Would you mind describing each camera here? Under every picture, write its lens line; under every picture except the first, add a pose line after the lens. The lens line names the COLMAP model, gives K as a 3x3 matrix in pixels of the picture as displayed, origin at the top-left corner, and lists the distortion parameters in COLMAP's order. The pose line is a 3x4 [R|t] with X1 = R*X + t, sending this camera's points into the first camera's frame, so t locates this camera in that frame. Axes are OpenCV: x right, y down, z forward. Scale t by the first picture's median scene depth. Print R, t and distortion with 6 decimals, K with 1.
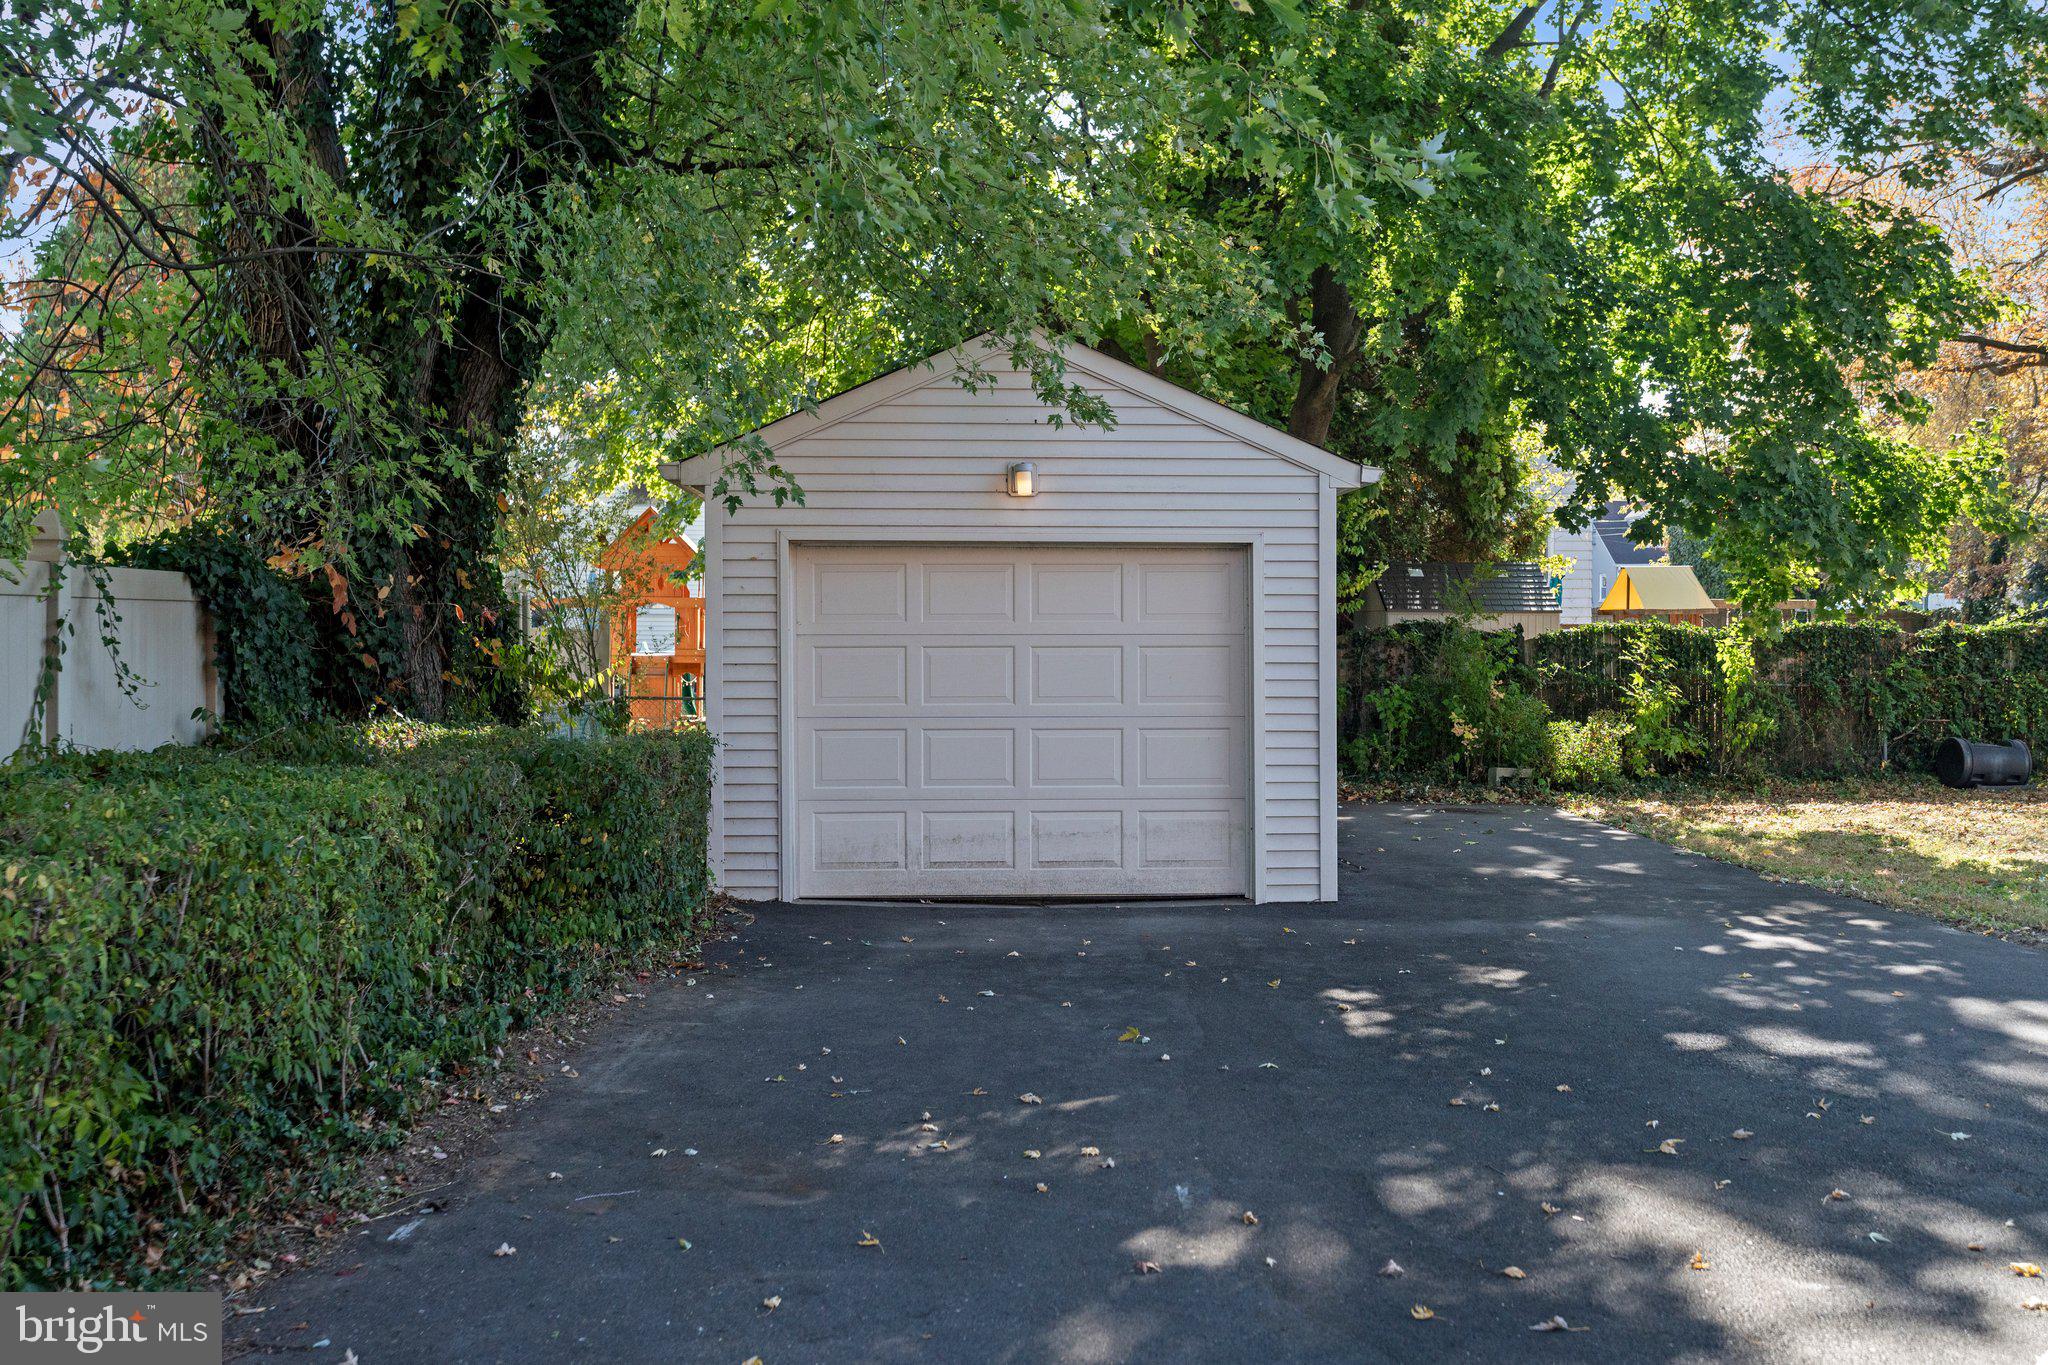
lens RADIAL K [[2020.3, 0, 1027.1], [0, 2020.3, 674.4], [0, 0, 1]] dist [0.007218, 0.000000]
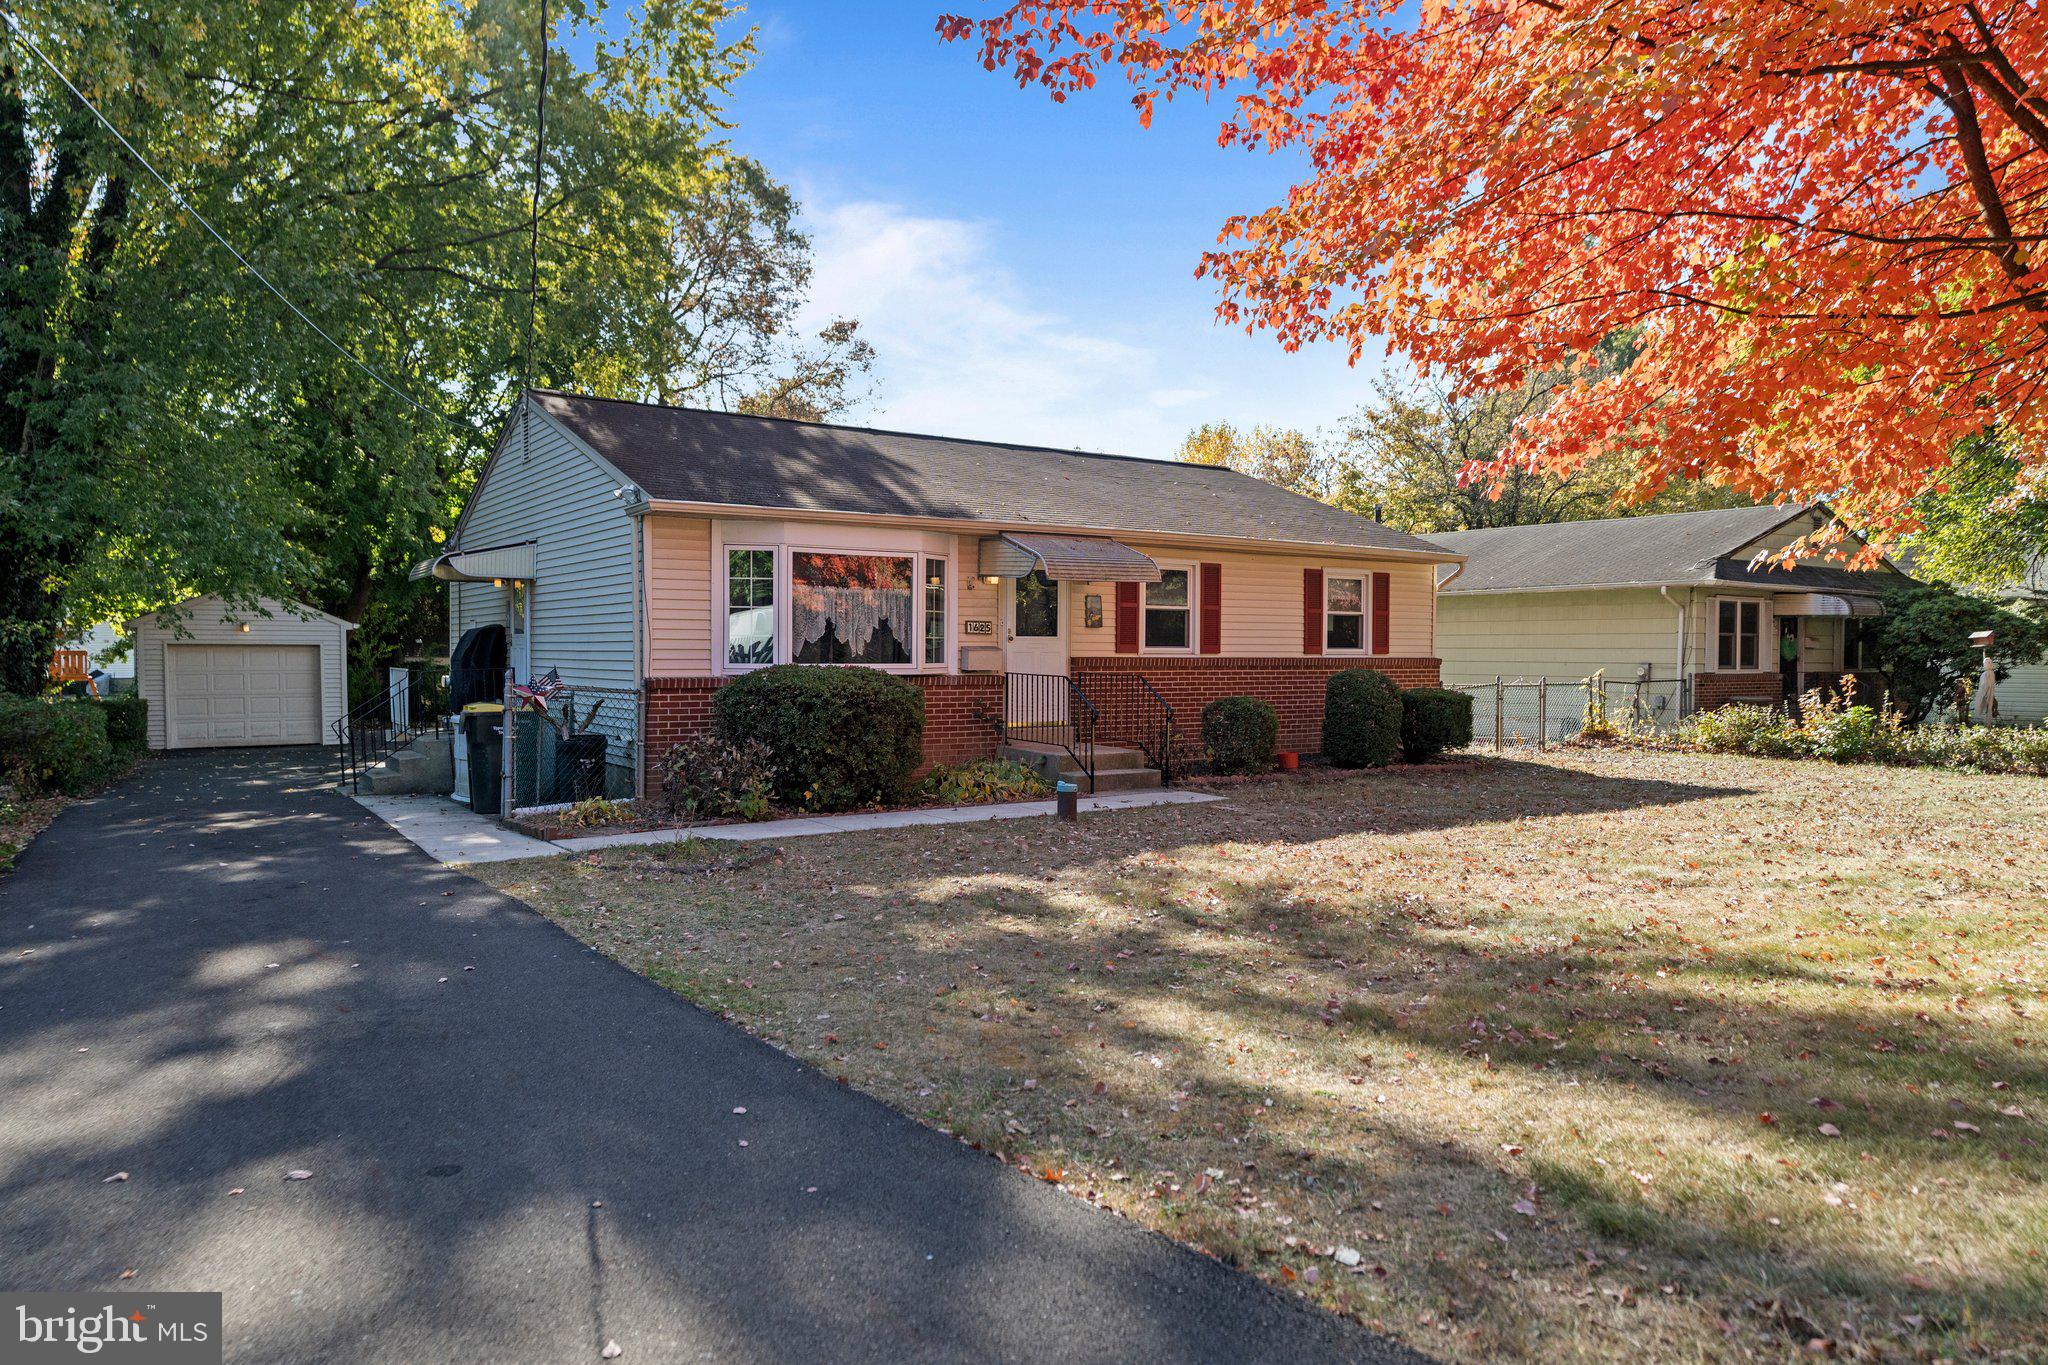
lens RADIAL K [[1325.6, 0, 1019.1], [0, 1325.6, 692.6], [0, 0, 1]] dist [-0.009113, -0.002007]
pose [[0.863102, -0.015408, 0.504795, -0.002811], [0.006661, 0.999795, 0.019127, -0.016207], [-0.504986, -0.013146, 0.863028, -1.610995]]
